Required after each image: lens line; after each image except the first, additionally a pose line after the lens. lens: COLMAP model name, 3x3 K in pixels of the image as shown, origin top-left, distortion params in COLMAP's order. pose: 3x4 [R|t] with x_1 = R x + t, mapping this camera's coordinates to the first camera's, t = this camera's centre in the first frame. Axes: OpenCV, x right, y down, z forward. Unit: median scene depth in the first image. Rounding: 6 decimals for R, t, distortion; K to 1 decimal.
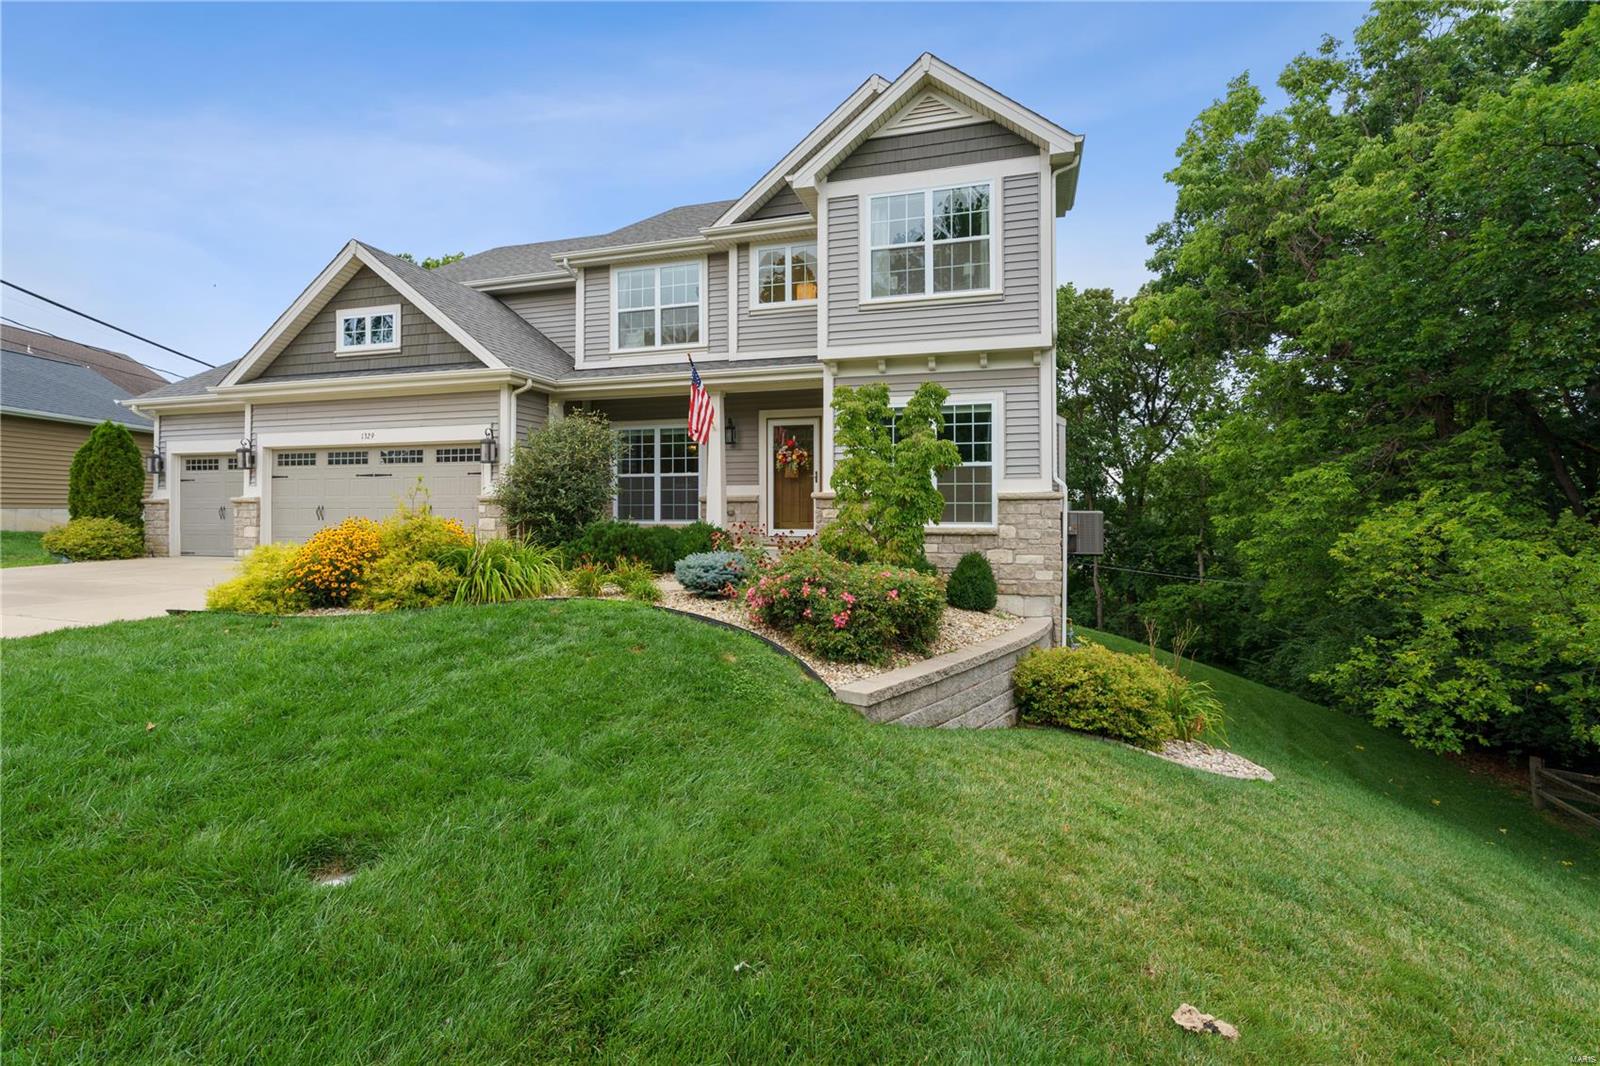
lens RADIAL K [[716.0, 0, 800.7], [0, 716.0, 516.0], [0, 0, 1]] dist [-0.005059, 0.000847]
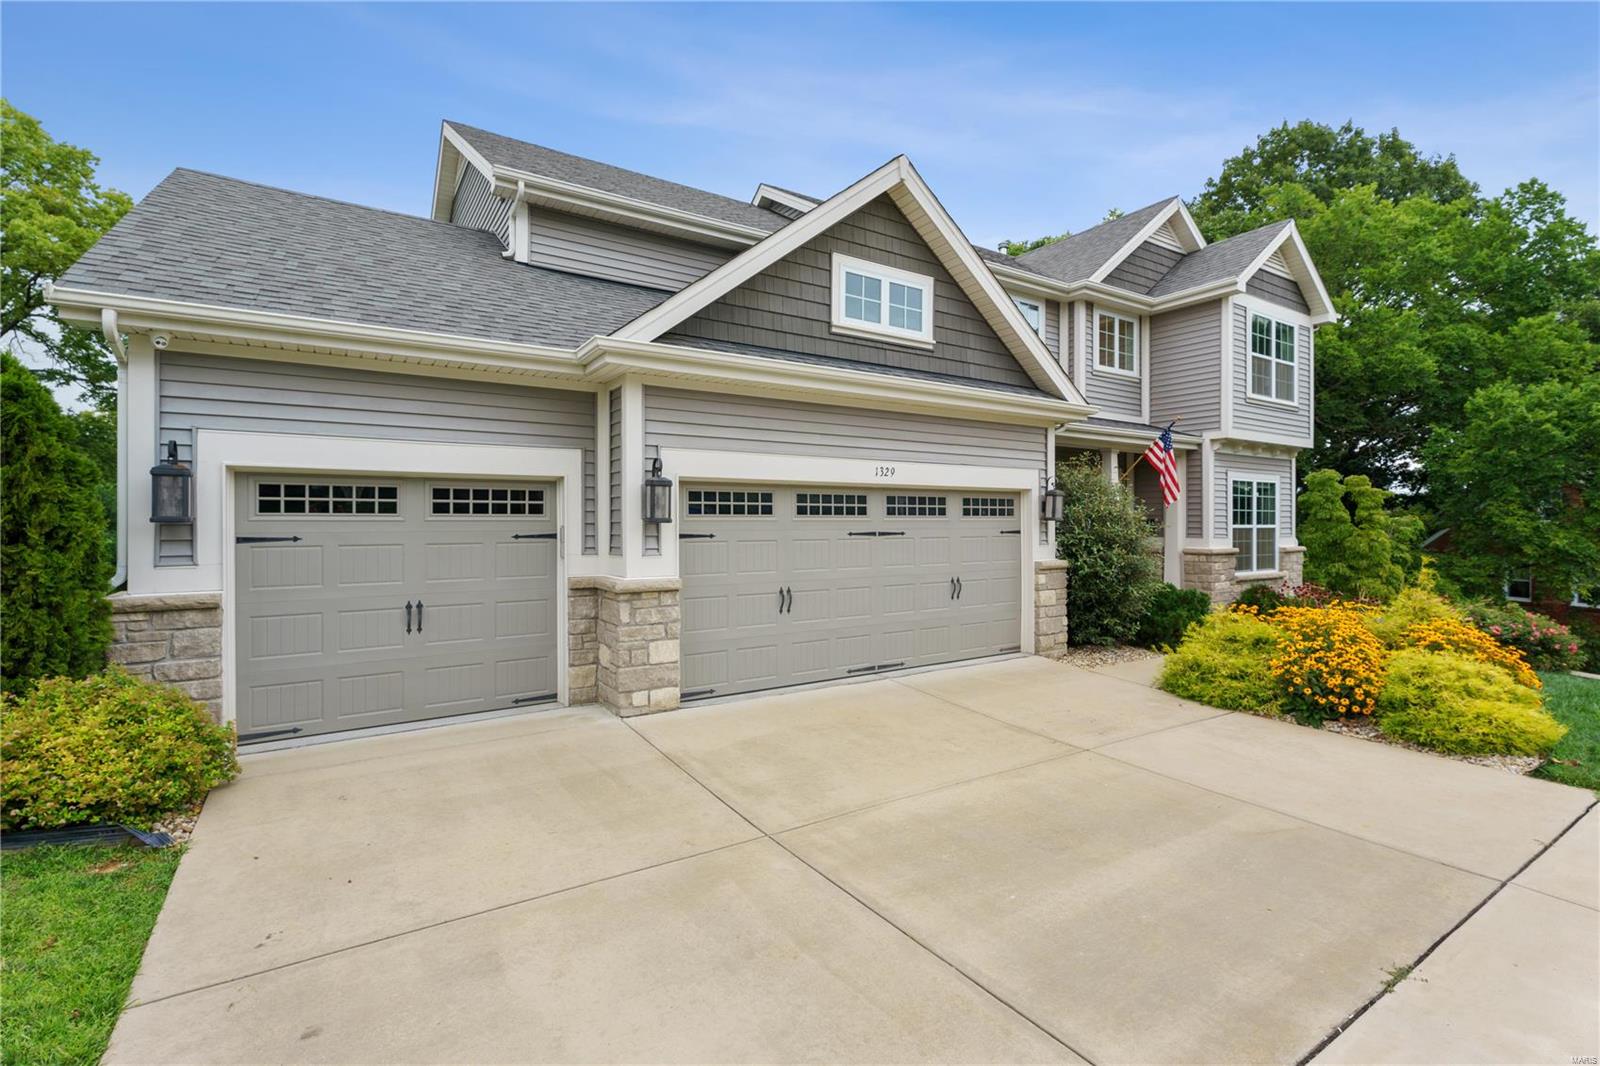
lens RADIAL K [[716.0, 0, 798.1], [0, 716.0, 532.2], [0, 0, 1]] dist [-0.005059, 0.000847]
pose [[0.656168, -0.009919, 0.754550, -1.115565], [0.008950, 0.999946, 0.005361, -0.062378], [-0.754562, 0.003236, 0.656221, 0.639079]]
